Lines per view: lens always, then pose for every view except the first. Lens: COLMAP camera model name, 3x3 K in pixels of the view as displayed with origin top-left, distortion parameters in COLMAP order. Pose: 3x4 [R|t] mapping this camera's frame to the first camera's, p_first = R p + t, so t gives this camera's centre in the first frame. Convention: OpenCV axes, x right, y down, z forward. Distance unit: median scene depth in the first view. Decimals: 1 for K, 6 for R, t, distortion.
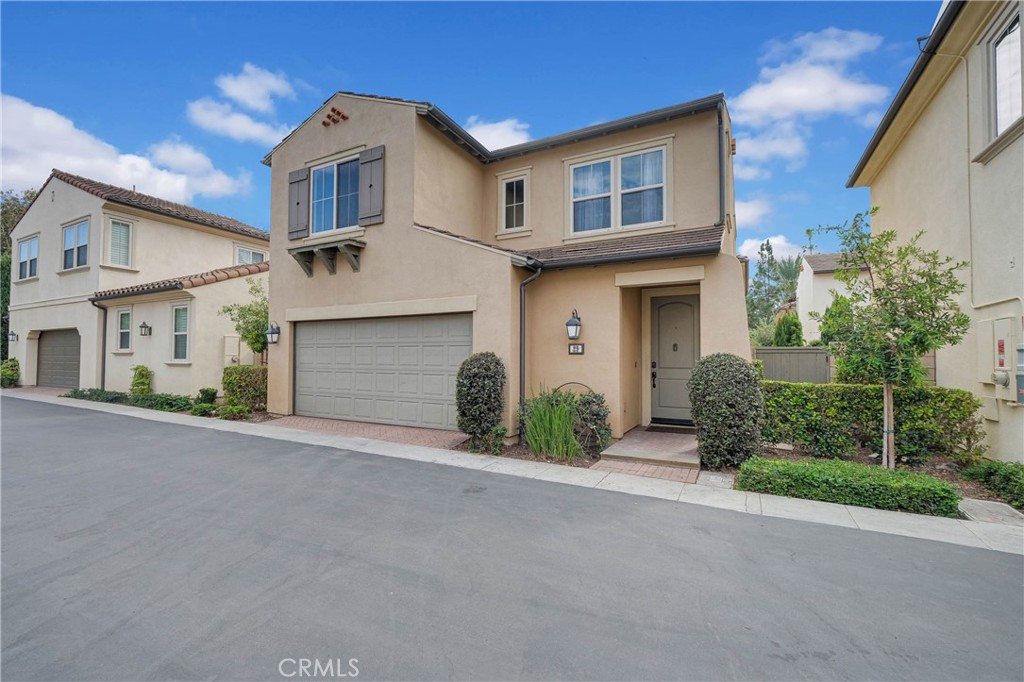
lens RADIAL K [[429.6, 0, 507.0], [0, 429.6, 348.5], [0, 0, 1]] dist [-0.000643, -0.000450]
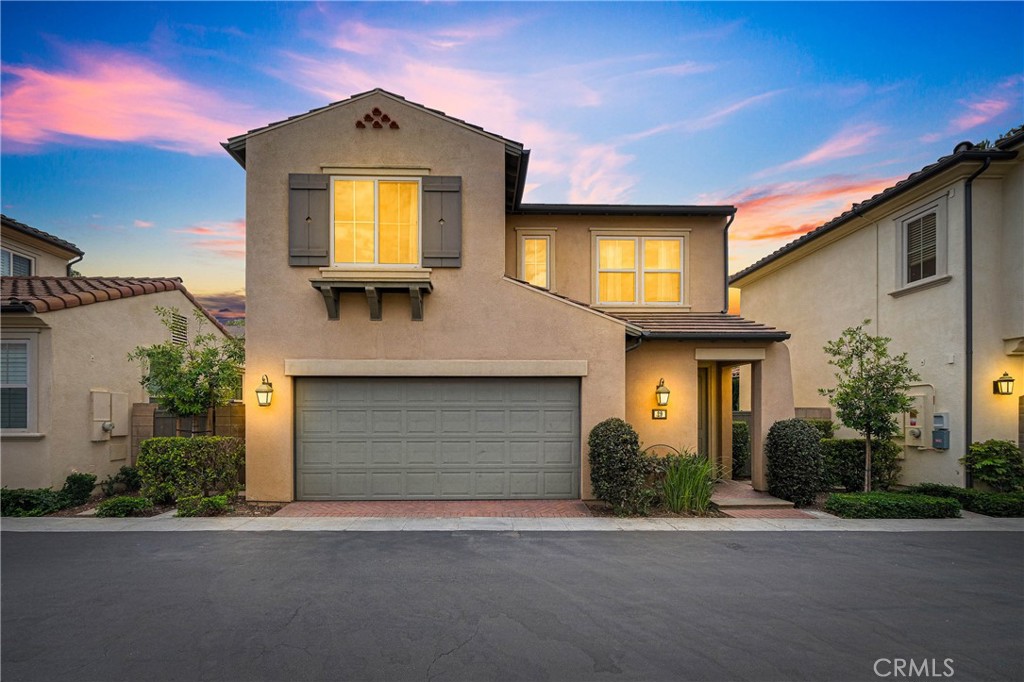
lens RADIAL K [[454.8, 0, 506.1], [0, 454.8, 415.3], [0, 0, 1]] dist [-0.000511, 0.000718]
pose [[0.873579, -0.008080, 0.486615, -0.676860], [-0.006068, 0.999604, 0.027490, -0.023038], [-0.486644, -0.026968, 0.873184, 0.153857]]
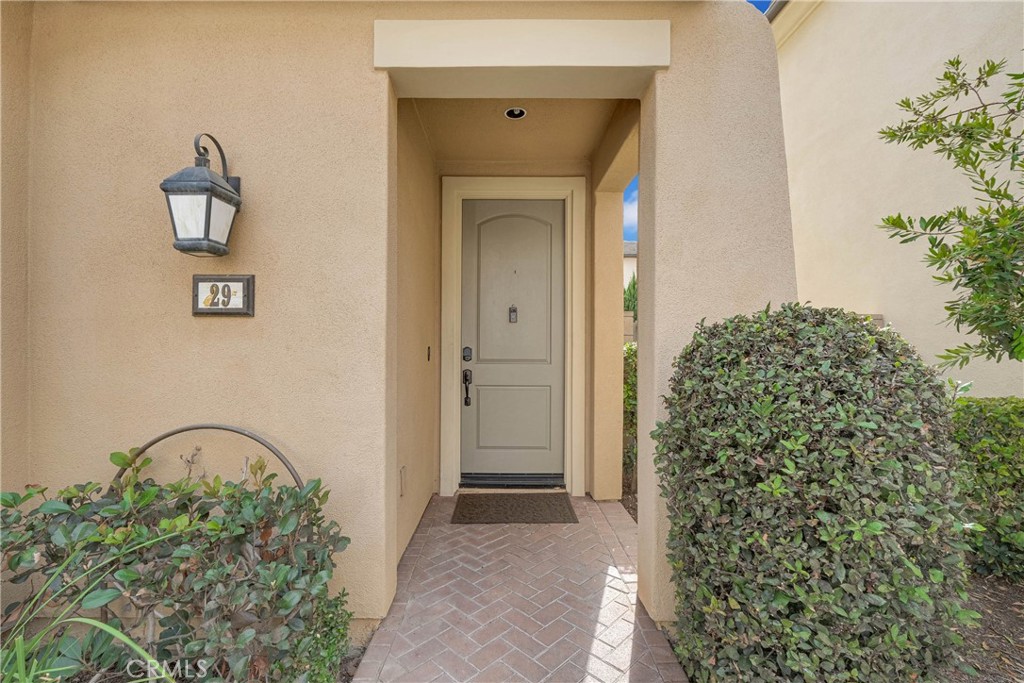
lens RADIAL K [[454.8, 0, 503.0], [0, 454.8, 344.7], [0, 0, 1]] dist [-0.000511, 0.000718]
pose [[0.881875, 0.003346, 0.471472, 0.163209], [-0.011771, 0.999819, 0.014922, 0.022485], [-0.471337, -0.018709, 0.881755, 0.606459]]
